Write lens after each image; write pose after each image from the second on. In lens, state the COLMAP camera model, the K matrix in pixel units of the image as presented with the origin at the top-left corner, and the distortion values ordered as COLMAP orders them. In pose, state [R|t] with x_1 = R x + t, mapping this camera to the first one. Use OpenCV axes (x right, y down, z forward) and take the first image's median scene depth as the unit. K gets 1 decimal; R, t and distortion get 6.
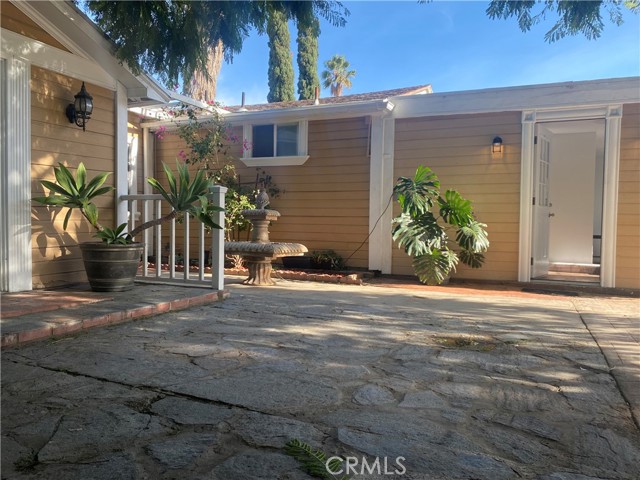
lens RADIAL K [[481.9, 0, 320.1], [0, 481.9, 240.4], [0, 0, 1]] dist [0.025921, -0.023905]
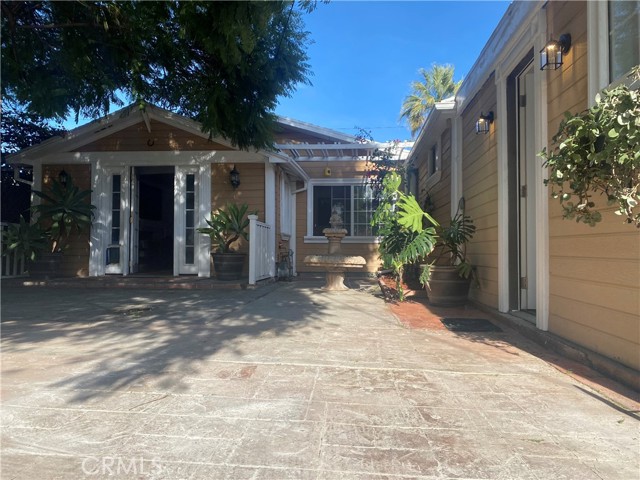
lens RADIAL K [[481.9, 0, 319.6], [0, 481.9, 240.5], [0, 0, 1]] dist [0.025921, -0.023905]
pose [[0.299669, -0.037114, -0.953321, 1.066745], [-0.034216, 0.998182, -0.049616, 0.027424], [0.953429, 0.047487, 0.297855, 0.641689]]
